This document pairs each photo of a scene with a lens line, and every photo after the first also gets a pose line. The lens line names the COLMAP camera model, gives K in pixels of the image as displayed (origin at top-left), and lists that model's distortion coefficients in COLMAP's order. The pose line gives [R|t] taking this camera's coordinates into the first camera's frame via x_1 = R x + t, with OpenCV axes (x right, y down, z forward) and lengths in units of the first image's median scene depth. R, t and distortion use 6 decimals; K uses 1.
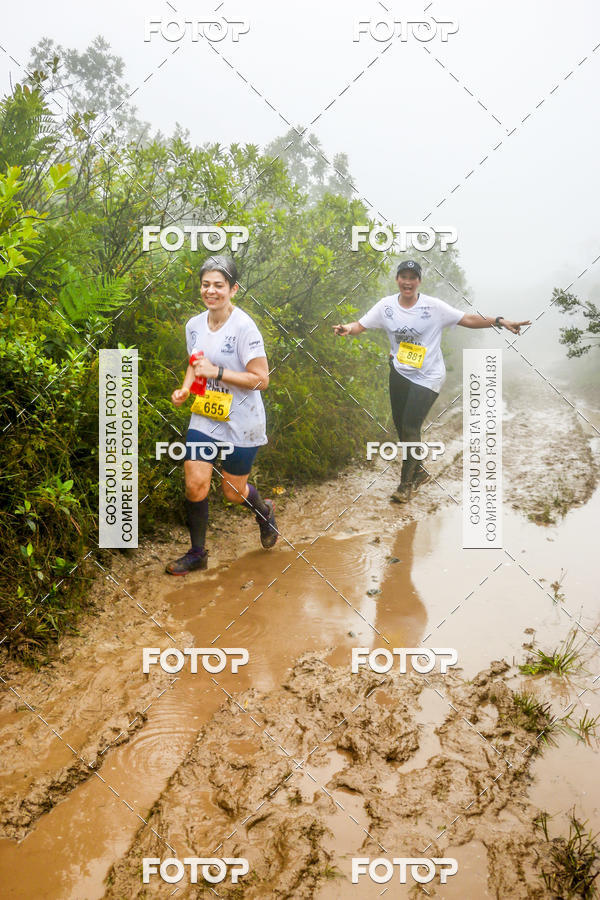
lens RADIAL K [[810.4, 0, 309.9], [0, 810.4, 450.1], [0, 0, 1]] dist [-0.153516, 0.197775]
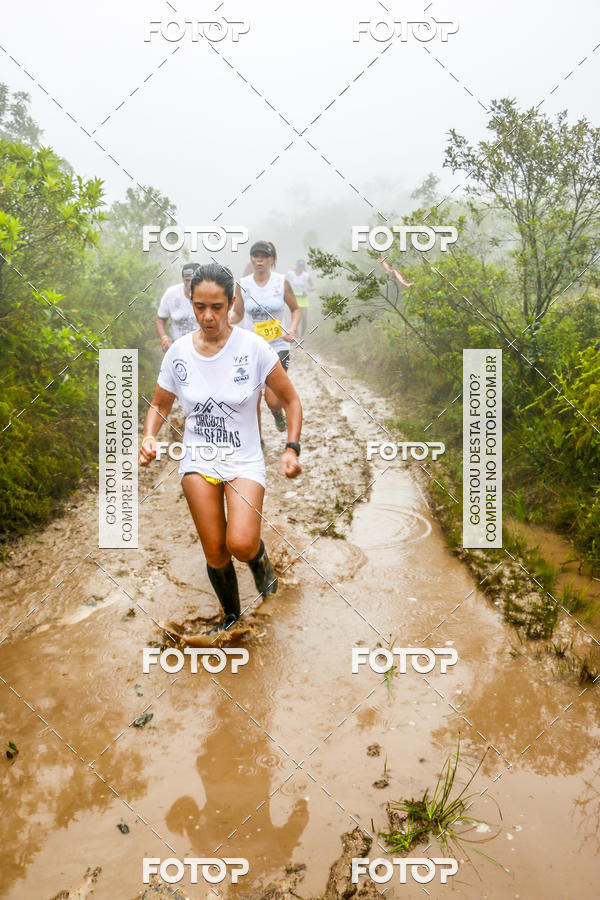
lens RADIAL K [[810.4, 0, 297.1], [0, 810.4, 451.7], [0, 0, 1]] dist [-0.153516, 0.197775]
pose [[0.942236, -0.132017, 0.307837, 0.020661], [0.114098, 0.990590, 0.075585, -0.074111], [-0.314919, -0.036095, 0.948432, 0.268208]]
